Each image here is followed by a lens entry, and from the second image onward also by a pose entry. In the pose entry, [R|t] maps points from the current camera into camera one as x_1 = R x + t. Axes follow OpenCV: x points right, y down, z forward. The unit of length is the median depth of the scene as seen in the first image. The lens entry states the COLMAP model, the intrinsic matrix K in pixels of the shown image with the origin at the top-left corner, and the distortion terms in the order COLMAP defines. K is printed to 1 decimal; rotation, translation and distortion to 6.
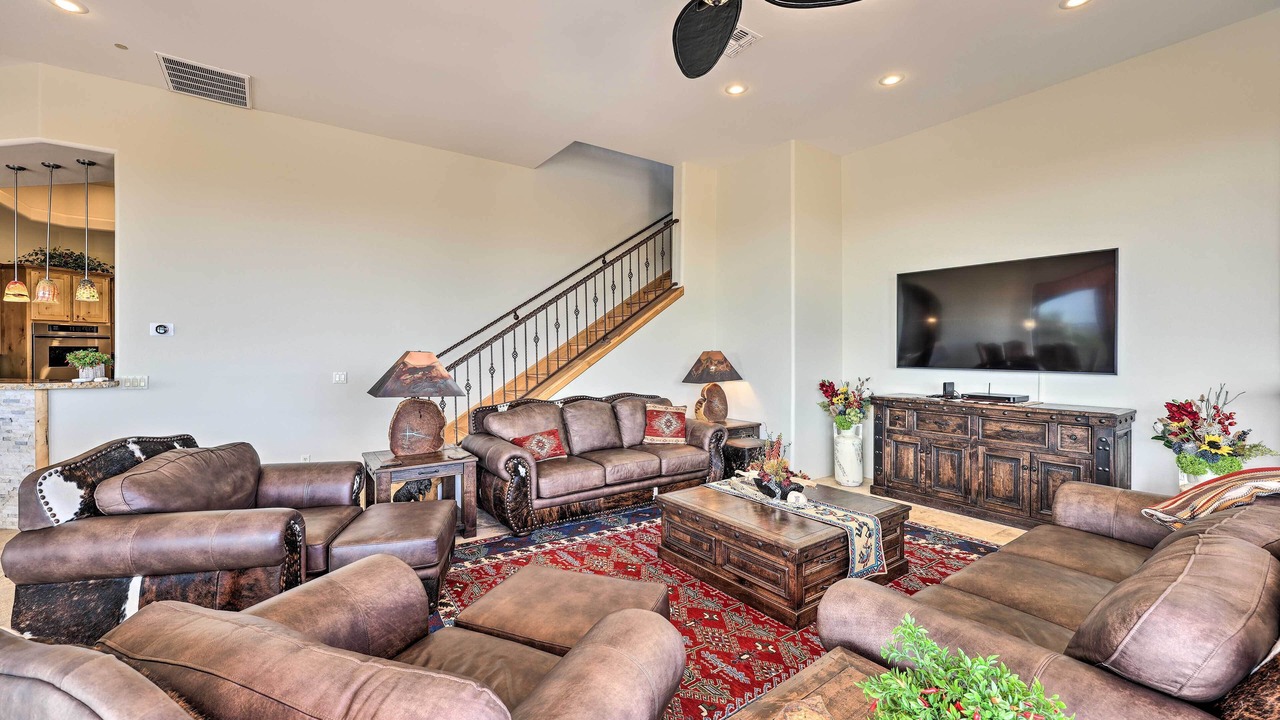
lens RADIAL K [[504.1, 0, 642.8], [0, 504.1, 348.7], [0, 0, 1]] dist [0.002313, 0.000130]
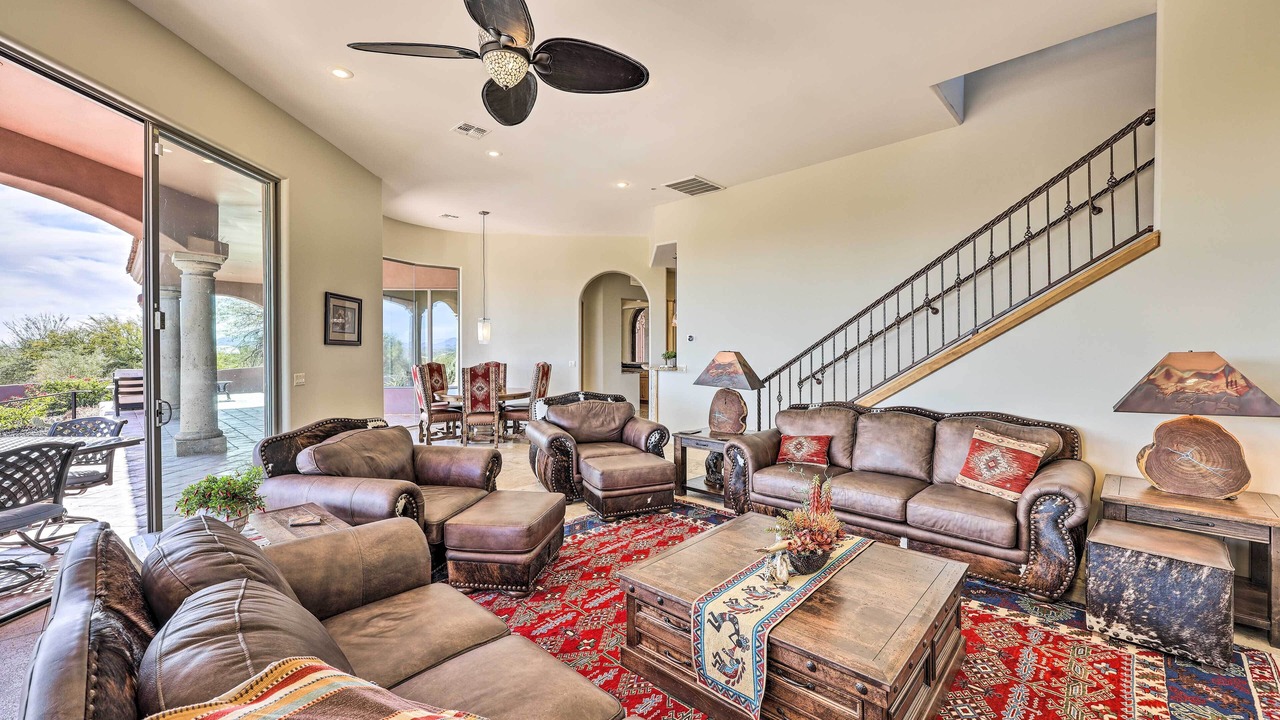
lens RADIAL K [[504.1, 0, 642.8], [0, 504.1, 348.7], [0, 0, 1]] dist [0.002313, 0.000130]
pose [[0.199969, -0.005831, -0.979785, 0.748400], [0.002493, 0.999982, -0.005442, 0.004997], [0.979799, -0.001355, 0.199980, 0.544922]]
